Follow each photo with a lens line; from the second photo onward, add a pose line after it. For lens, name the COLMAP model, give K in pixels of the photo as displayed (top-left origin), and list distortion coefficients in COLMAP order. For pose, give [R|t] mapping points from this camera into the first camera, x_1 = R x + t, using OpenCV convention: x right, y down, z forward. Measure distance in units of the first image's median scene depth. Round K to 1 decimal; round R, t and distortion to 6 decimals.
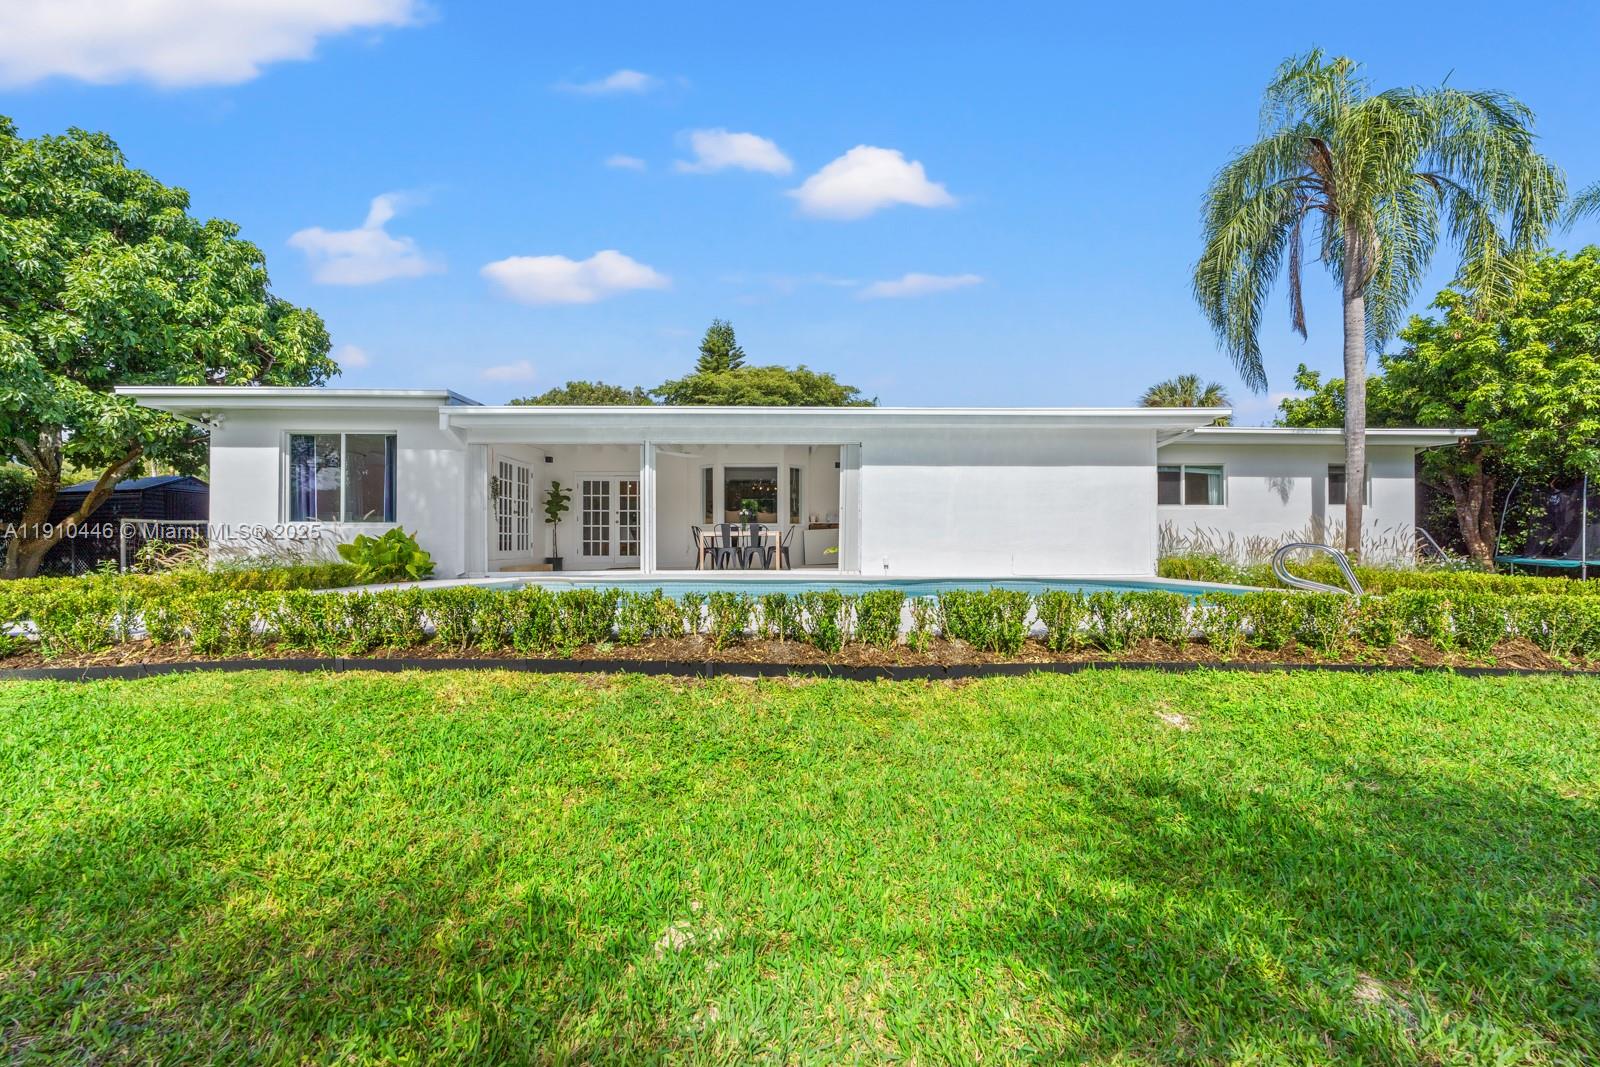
lens RADIAL K [[645.1, 0, 800.0], [0, 645.1, 533.5], [0, 0, 1]] dist [-0.004656, -0.000388]
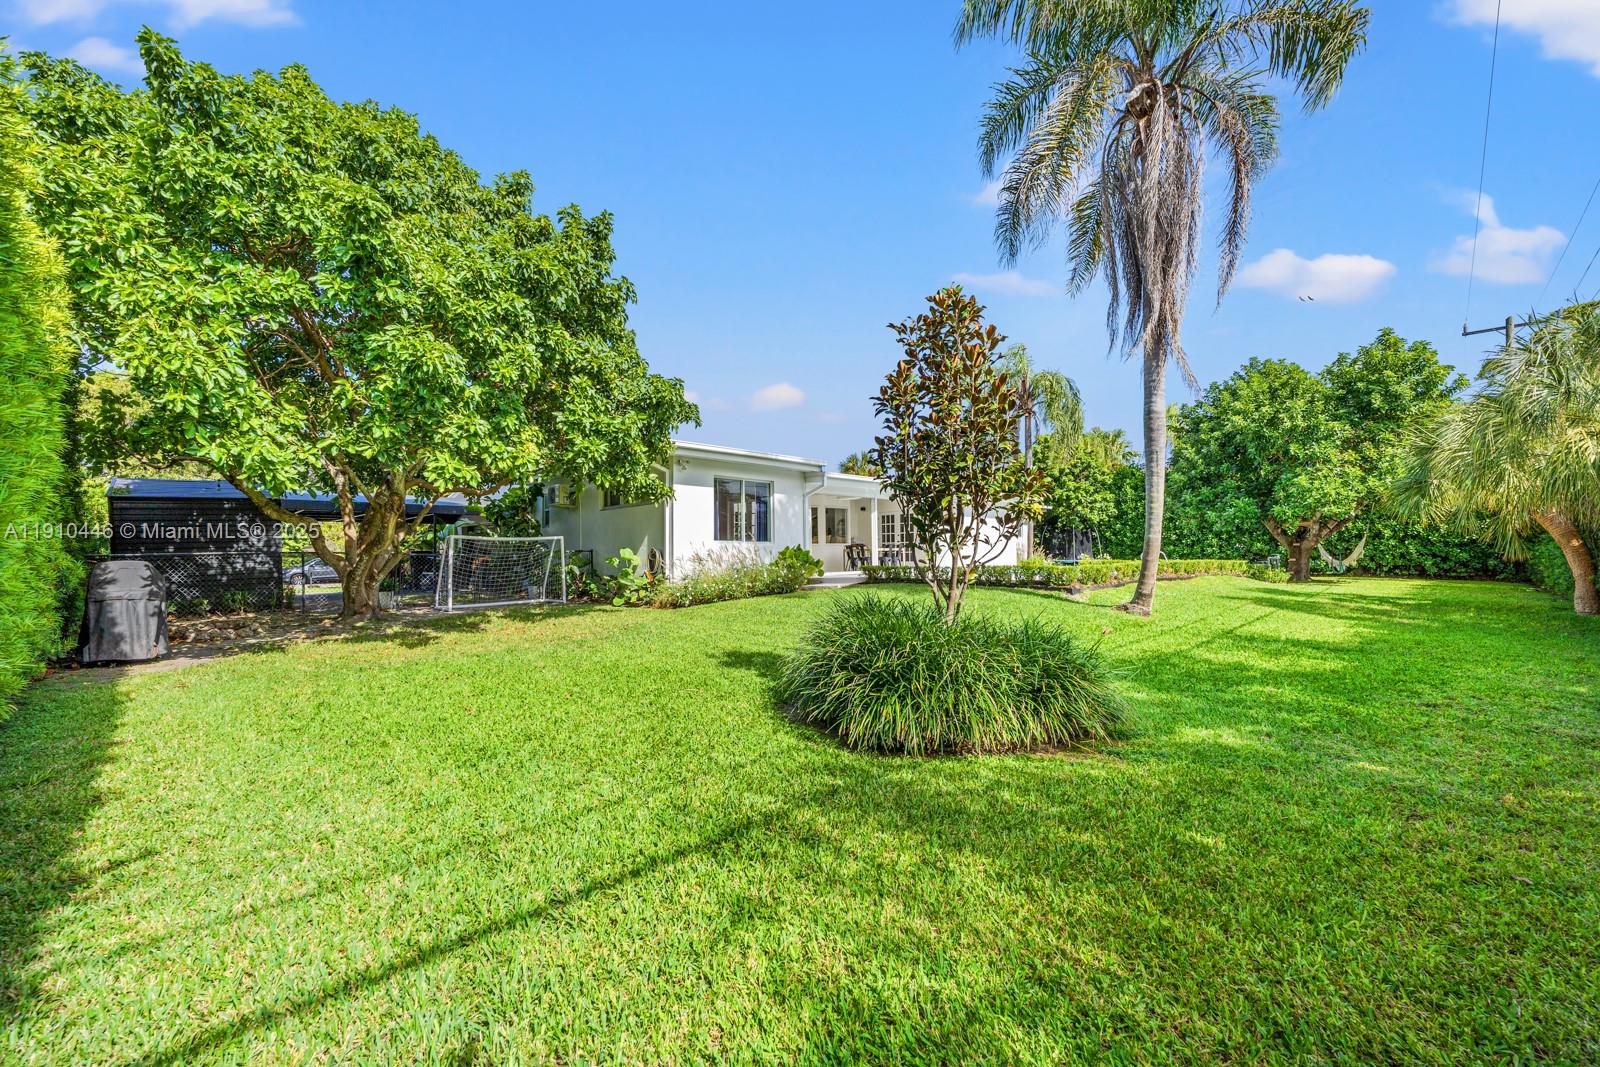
lens RADIAL K [[645.1, 0, 800.0], [0, 645.1, 533.5], [0, 0, 1]] dist [-0.004656, -0.000388]
pose [[0.720238, 0.016667, 0.693527, -1.353942], [0.006295, 0.999513, -0.030557, 0.007439], [-0.693699, 0.026374, 0.719782, -0.100041]]
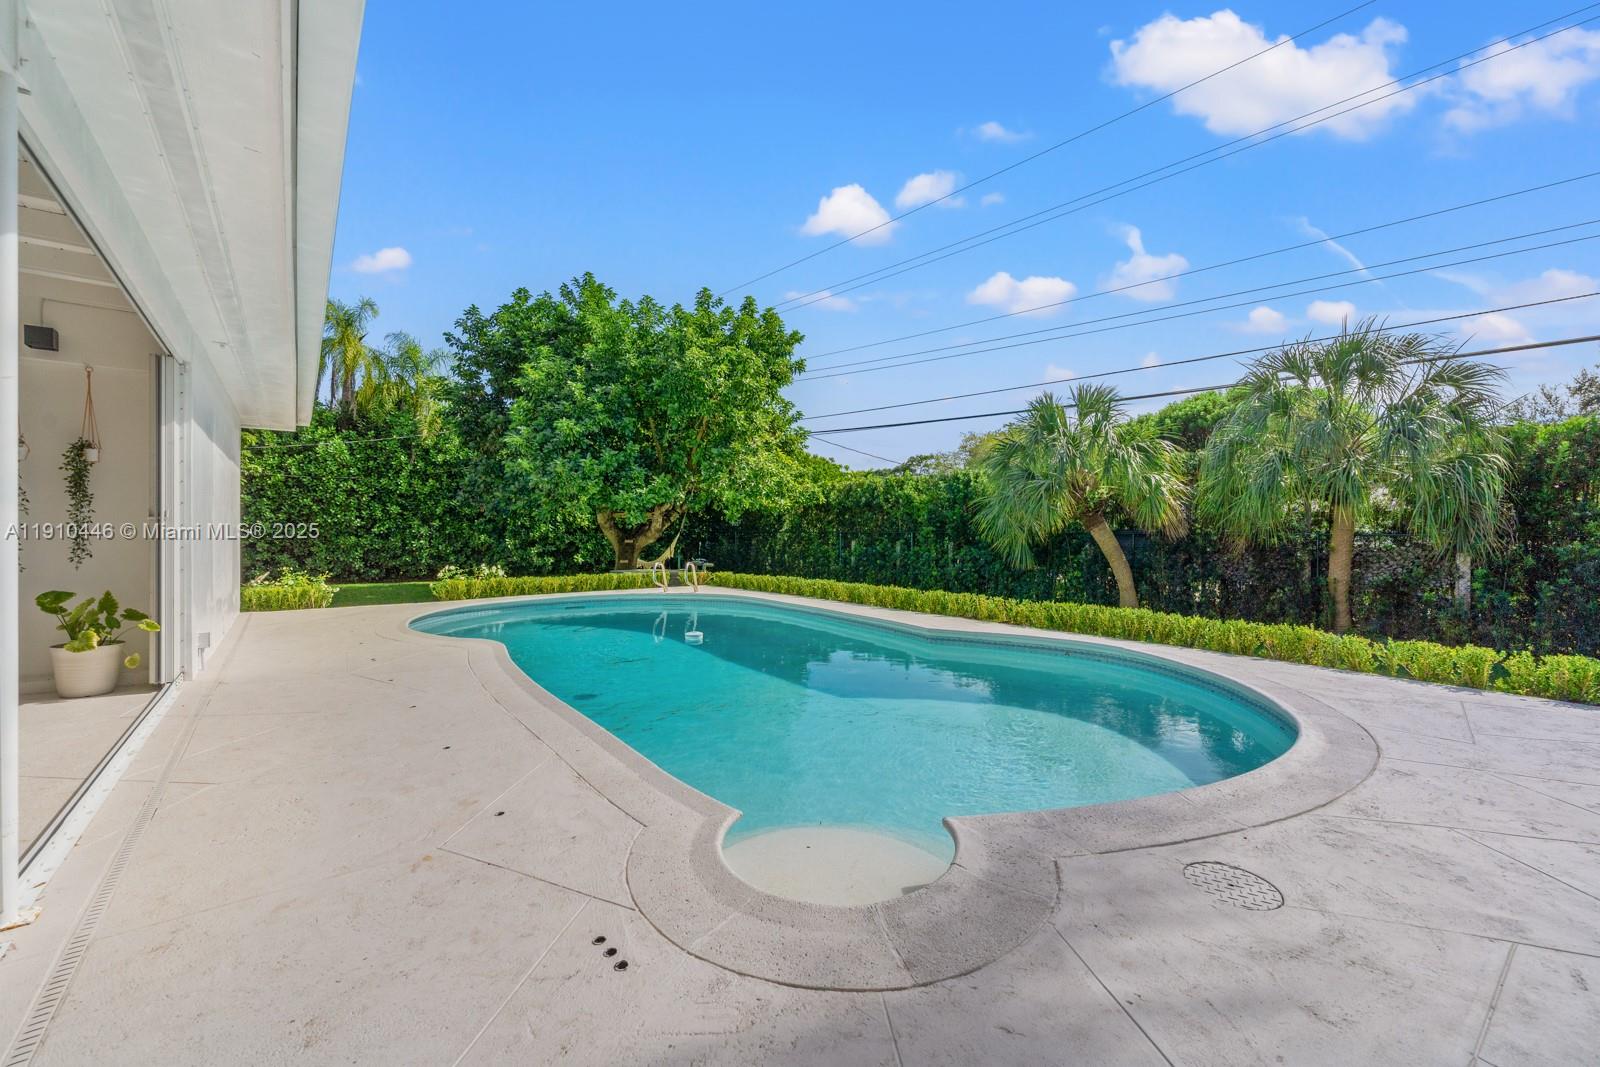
lens RADIAL K [[645.1, 0, 800.0], [0, 645.1, 533.5], [0, 0, 1]] dist [-0.004656, -0.000388]
pose [[-0.601661, -0.005816, 0.798730, -0.402258], [-0.011148, 0.999937, -0.001116, -0.028935], [-0.798674, -0.009576, -0.601688, 0.775907]]
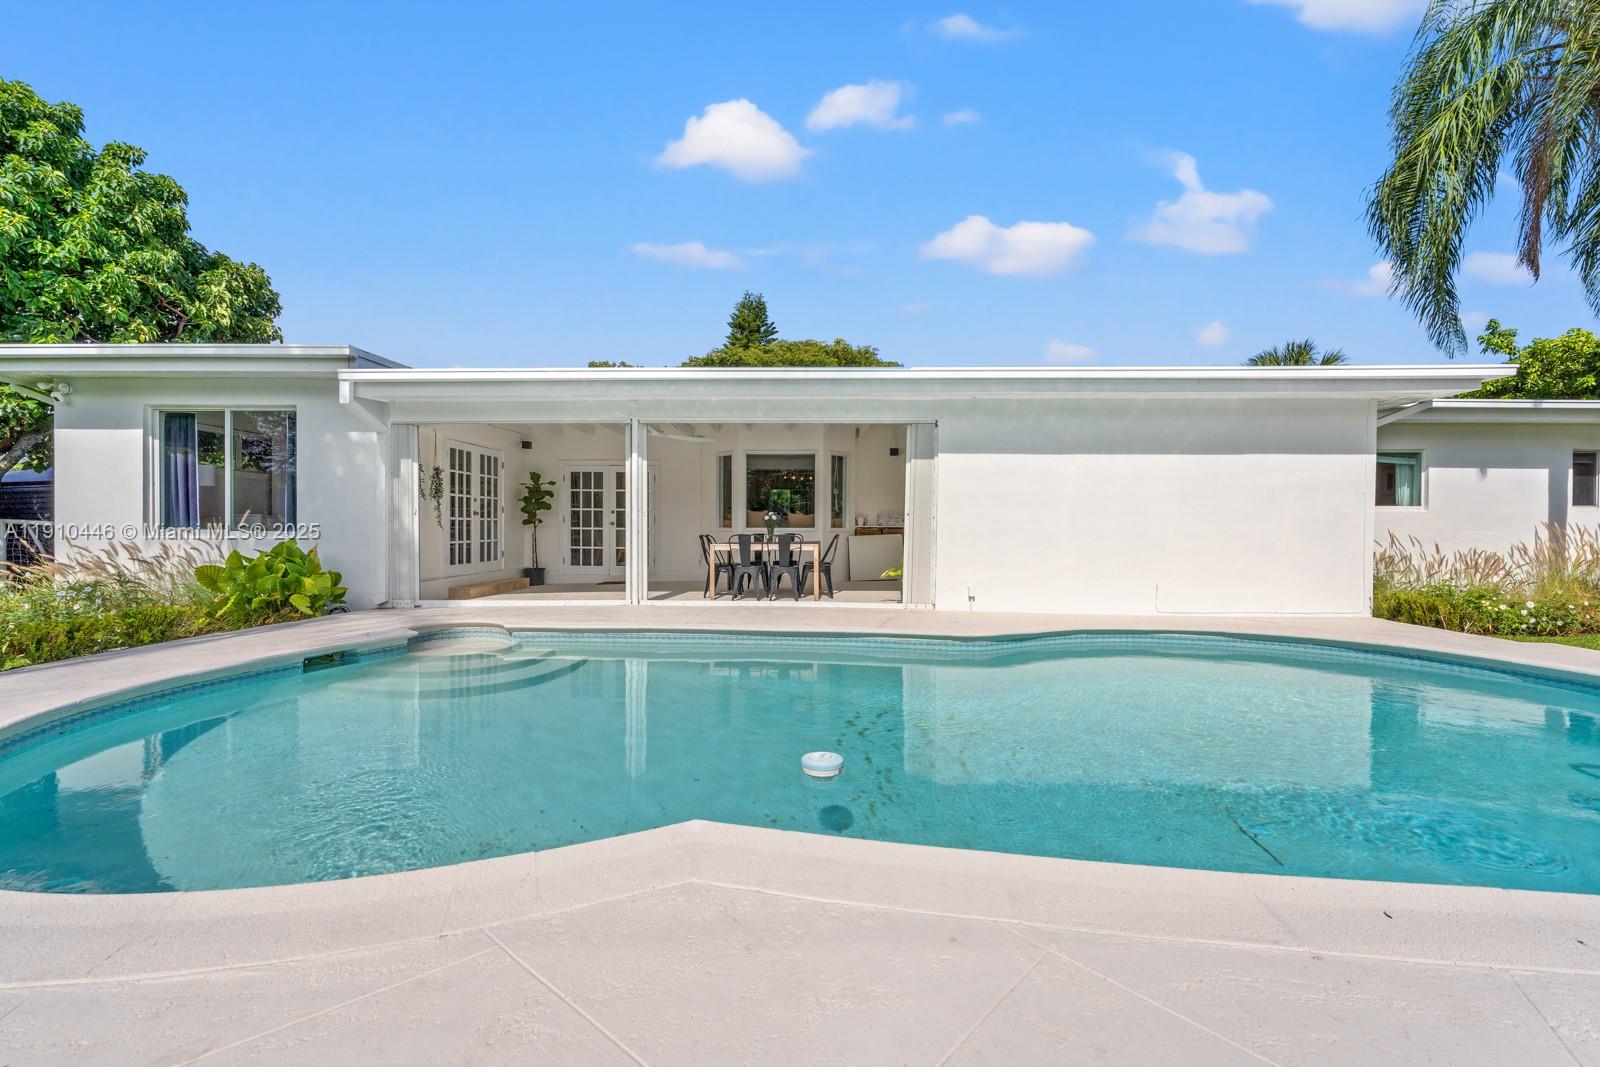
lens RADIAL K [[645.1, 0, 800.0], [0, 645.1, 533.5], [0, 0, 1]] dist [-0.004656, -0.000388]
pose [[0.998696, 0.006144, -0.050683, -0.014589], [-0.004922, 0.999695, 0.024194, -0.029225], [0.050816, -0.023913, 0.998422, 0.245574]]
